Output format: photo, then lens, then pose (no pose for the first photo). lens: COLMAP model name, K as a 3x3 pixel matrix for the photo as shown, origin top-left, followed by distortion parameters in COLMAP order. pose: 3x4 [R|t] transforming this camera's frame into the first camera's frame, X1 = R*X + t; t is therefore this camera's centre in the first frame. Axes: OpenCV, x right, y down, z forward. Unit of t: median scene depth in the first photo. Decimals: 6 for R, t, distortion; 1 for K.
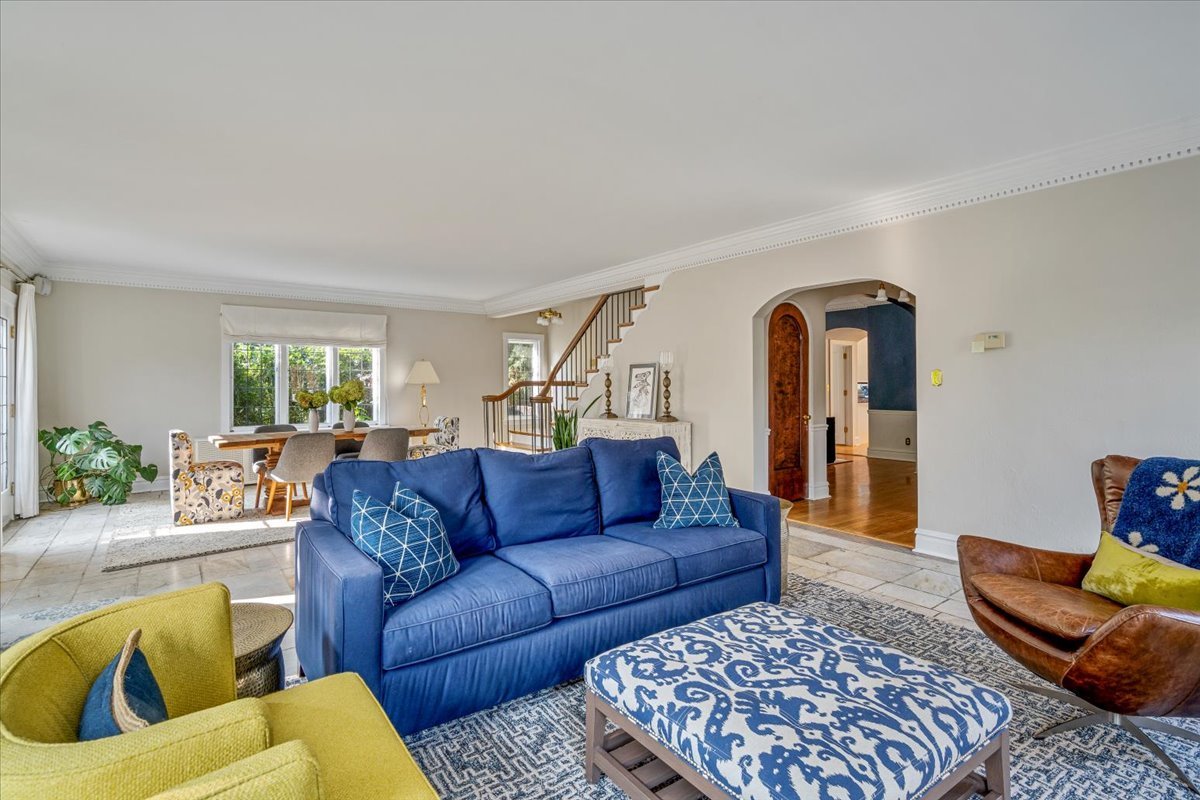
lens RADIAL K [[573.9, 0, 591.8], [0, 573.9, 375.9], [0, 0, 1]] dist [0.008115, 0.000245]
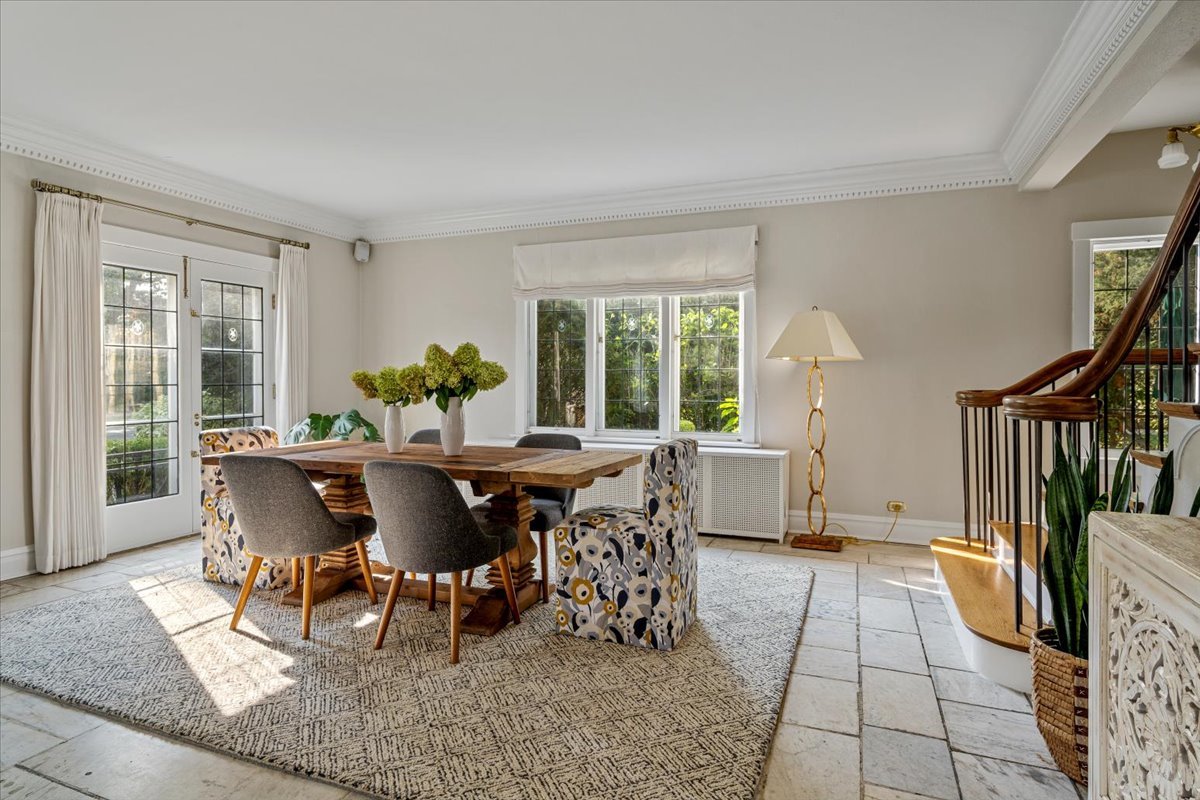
lens RADIAL K [[658.4, 0, 586.2], [0, 658.4, 378.0], [0, 0, 1]] dist [-0.001605, 0.000154]
pose [[0.502910, 0.007772, -0.864304, 0.094648], [0.007980, 0.999875, 0.013634, 0.027931], [0.864302, -0.013754, 0.502785, 0.849826]]
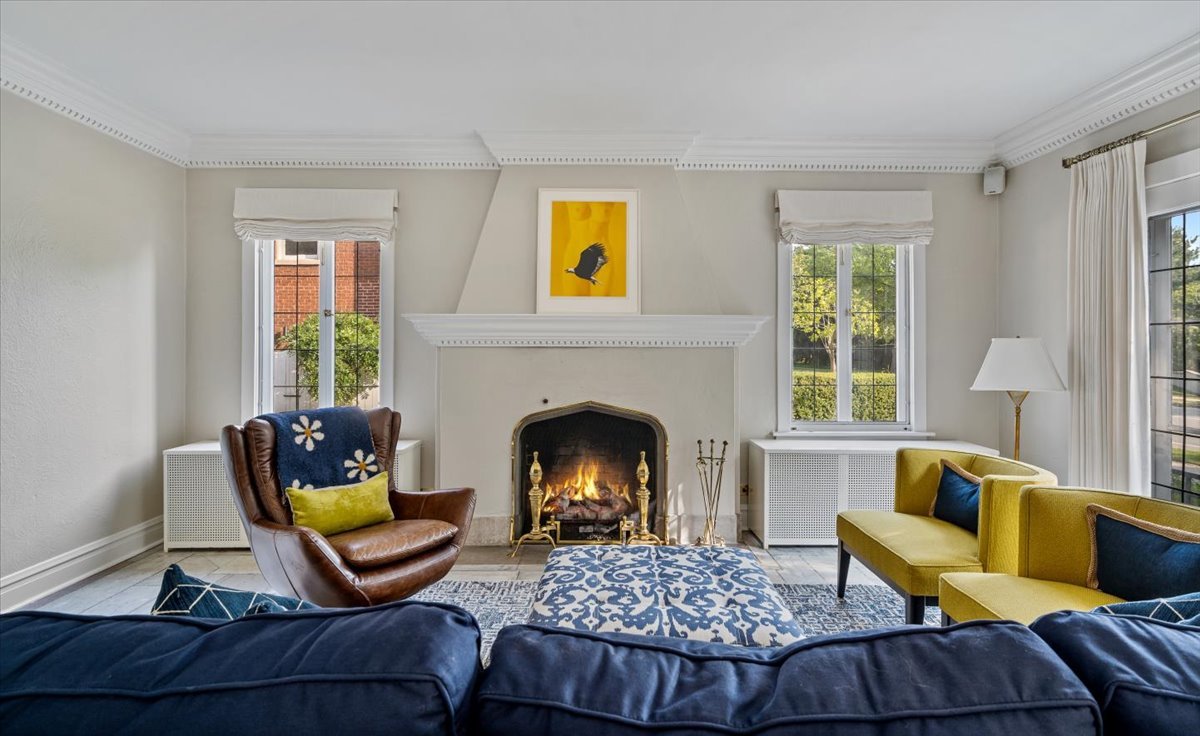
lens RADIAL K [[612.3, 0, 606.9], [0, 612.3, 359.6], [0, 0, 1]] dist [-0.001126, -0.000031]
pose [[-0.813268, -0.009304, 0.581815, -0.091801], [-0.004688, 0.999944, 0.009438, 0.007423], [-0.581870, 0.004949, -0.813267, 0.589308]]
